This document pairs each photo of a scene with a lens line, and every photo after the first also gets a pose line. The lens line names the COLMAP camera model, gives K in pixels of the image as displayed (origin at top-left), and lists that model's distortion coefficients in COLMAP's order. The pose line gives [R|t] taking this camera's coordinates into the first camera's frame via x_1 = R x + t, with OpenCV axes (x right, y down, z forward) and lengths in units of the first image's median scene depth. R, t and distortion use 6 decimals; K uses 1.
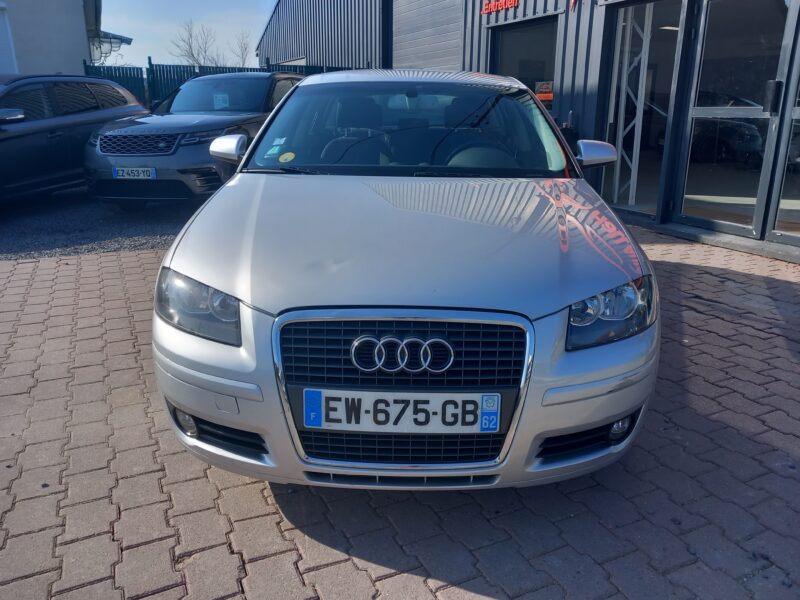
lens RADIAL K [[627.3, 0, 402.1], [0, 627.3, 302.6], [0, 0, 1]] dist [0.007298, -0.002732]
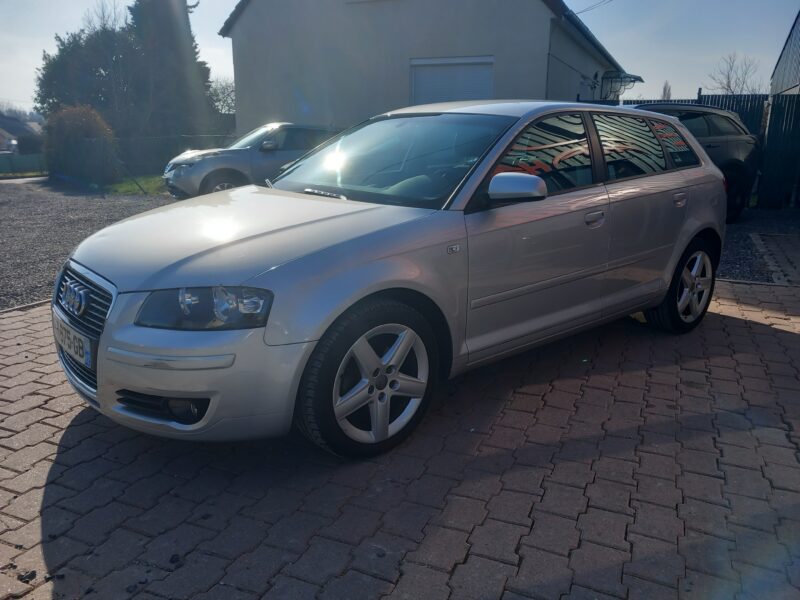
lens RADIAL K [[627.3, 0, 403.6], [0, 627.3, 297.3], [0, 0, 1]] dist [0.007298, -0.002732]
pose [[0.664679, 0.180931, -0.724890, 0.237046], [-0.222996, 0.974053, 0.038649, -0.022388], [0.713074, 0.135958, 0.687780, 0.079463]]
